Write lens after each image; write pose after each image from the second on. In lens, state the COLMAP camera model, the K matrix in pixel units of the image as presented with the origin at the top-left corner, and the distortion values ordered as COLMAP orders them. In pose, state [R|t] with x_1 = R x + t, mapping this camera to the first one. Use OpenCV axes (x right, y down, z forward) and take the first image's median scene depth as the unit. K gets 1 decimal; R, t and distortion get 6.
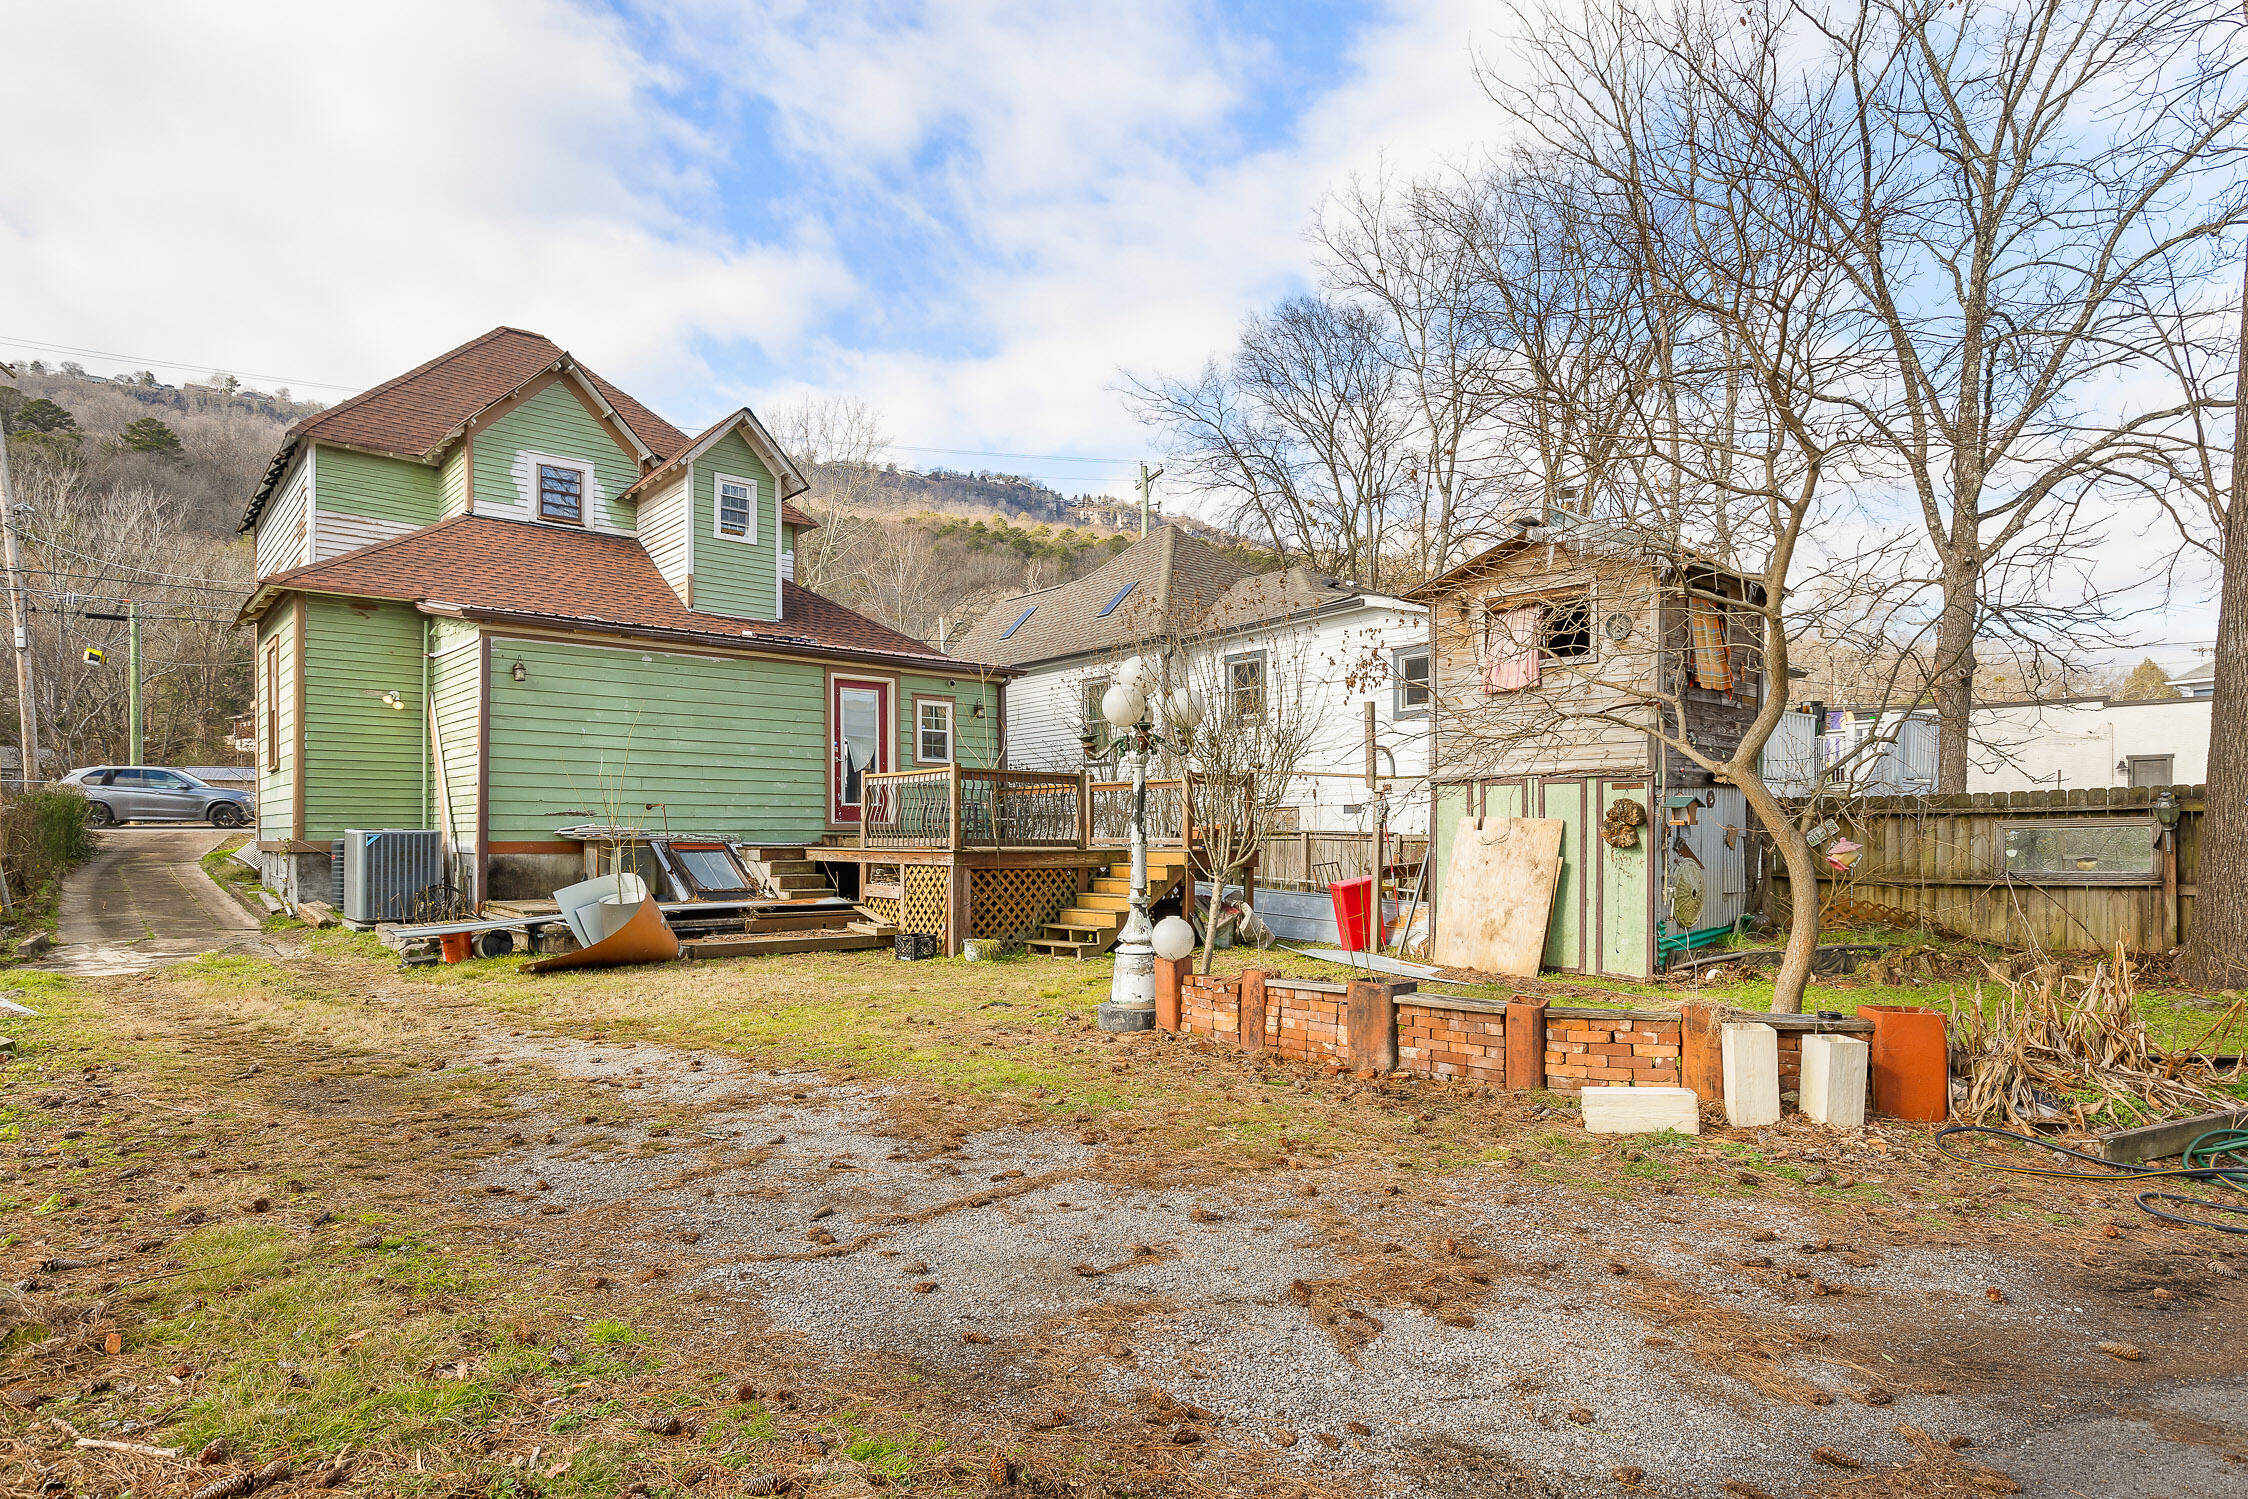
lens RADIAL K [[1199.4, 0, 1124.0], [0, 1199.4, 749.5], [0, 0, 1]] dist [-0.000020, -0.000123]
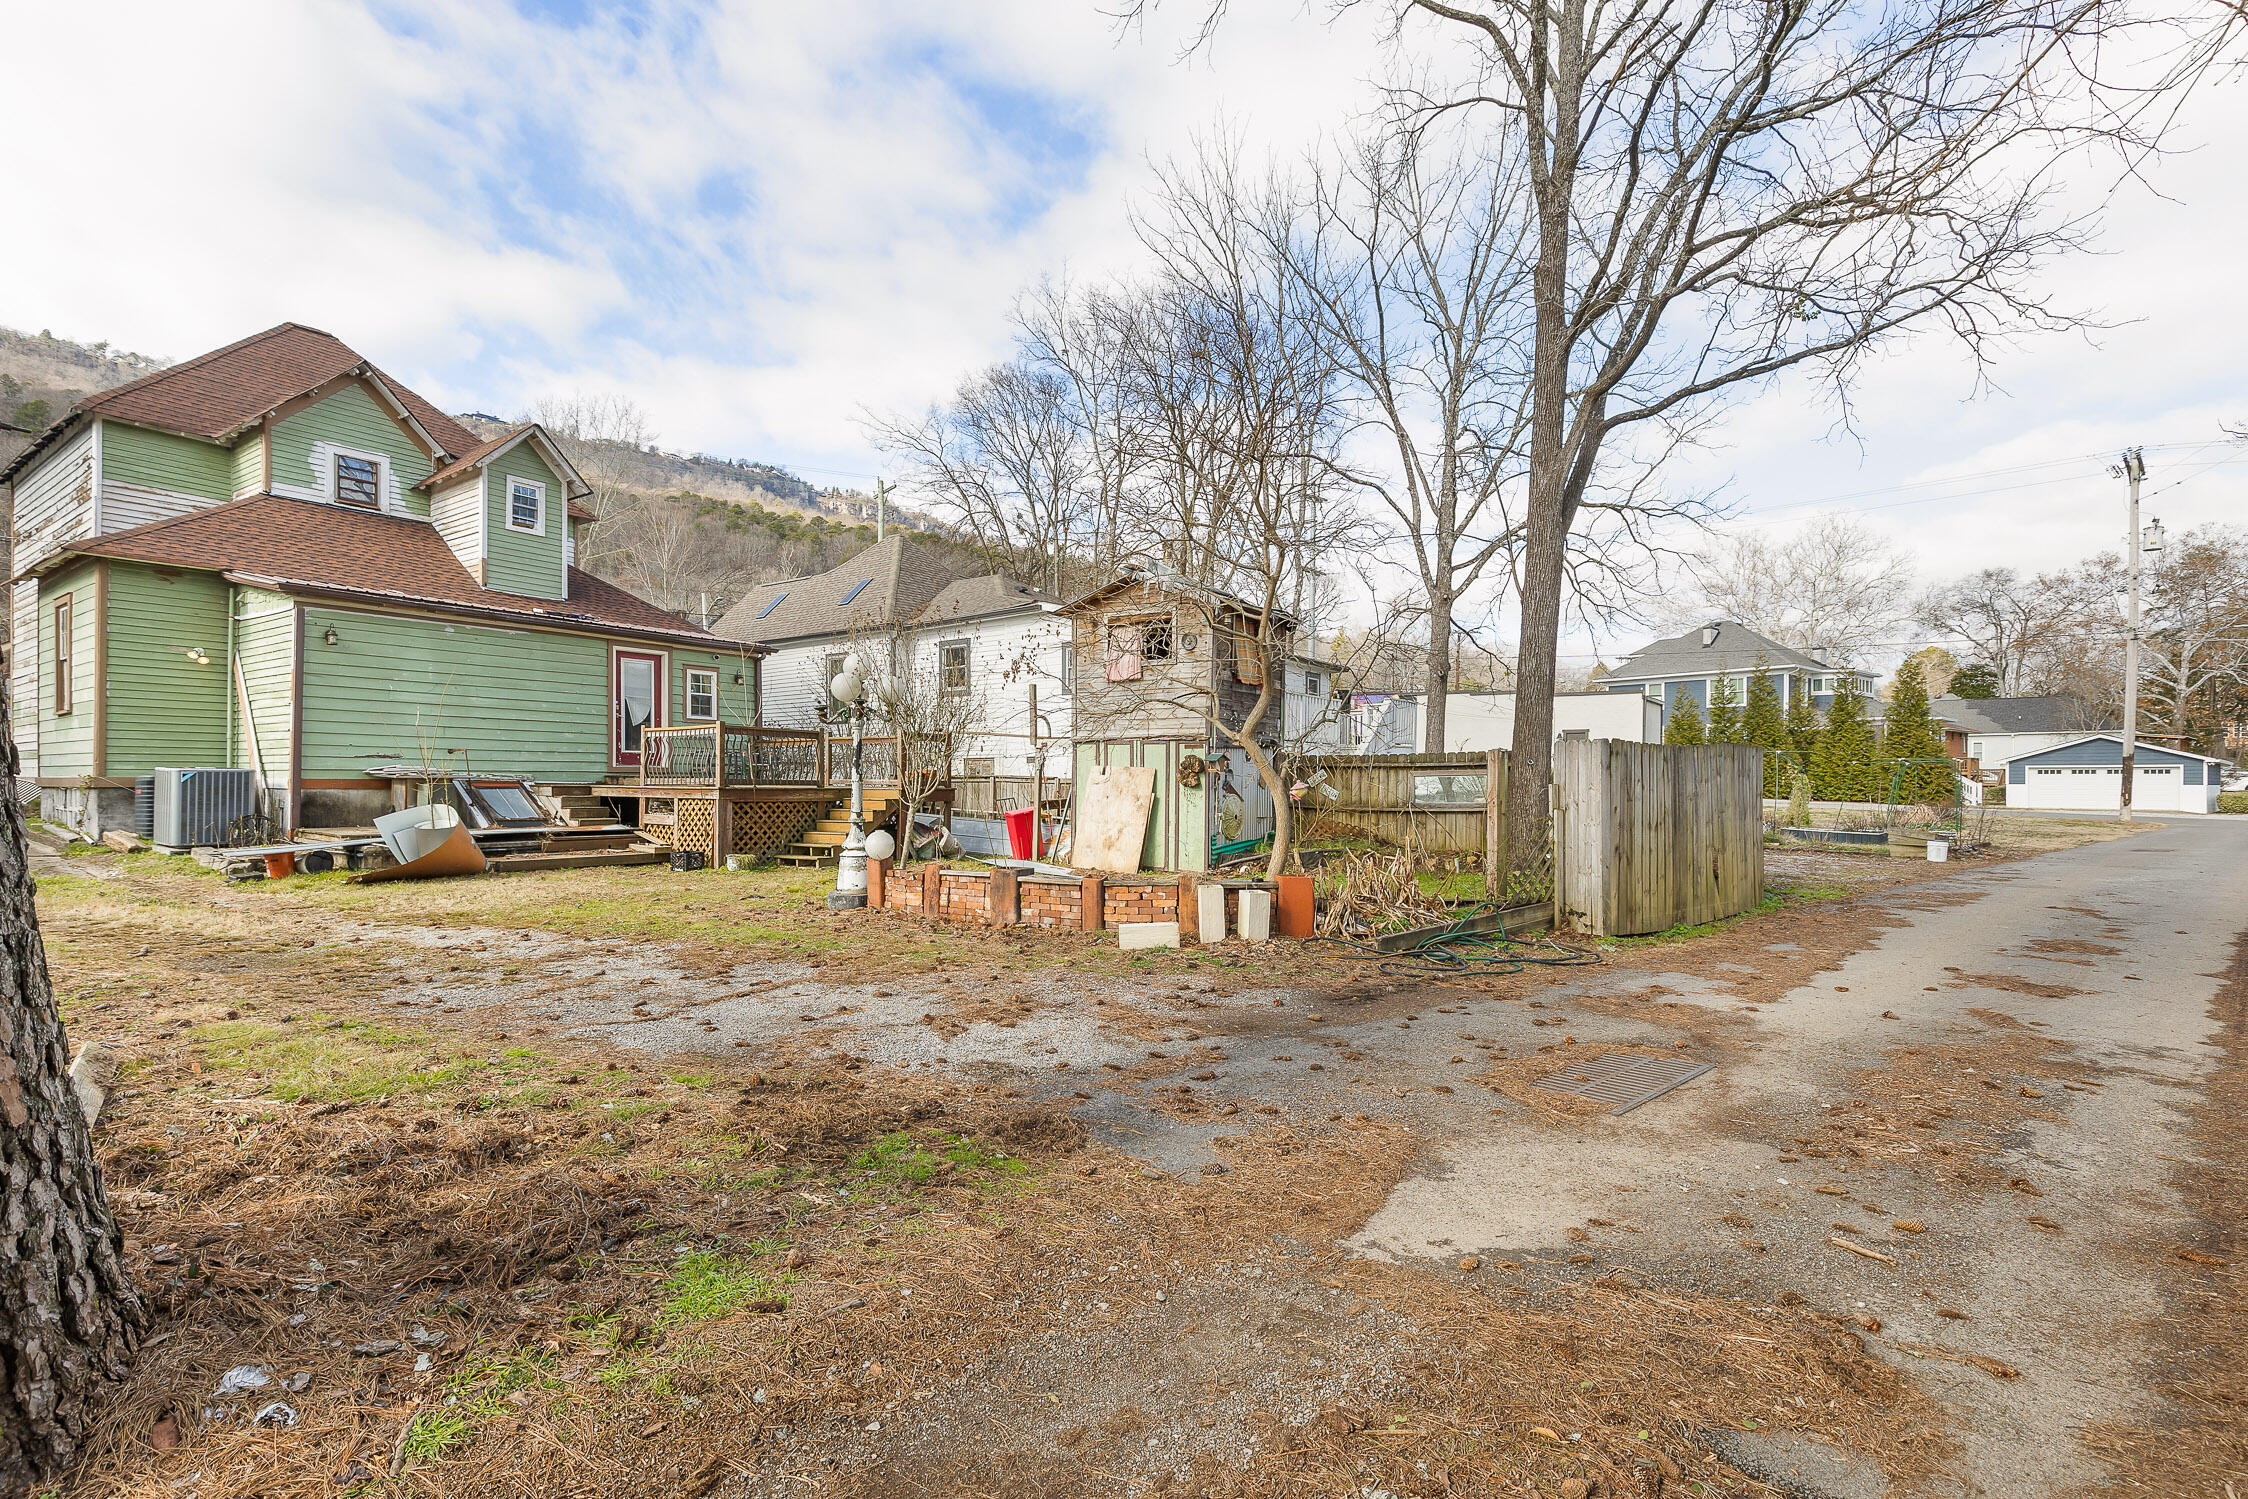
lens RADIAL K [[1016.2, 0, 1120.3], [0, 1016.2, 762.5], [0, 0, 1]] dist [0.003190, -0.000058]
pose [[0.970806, 0.010663, 0.239628, 0.016381], [-0.023168, 0.998509, 0.049426, -0.007916], [-0.238744, -0.053535, 0.969606, -0.167591]]
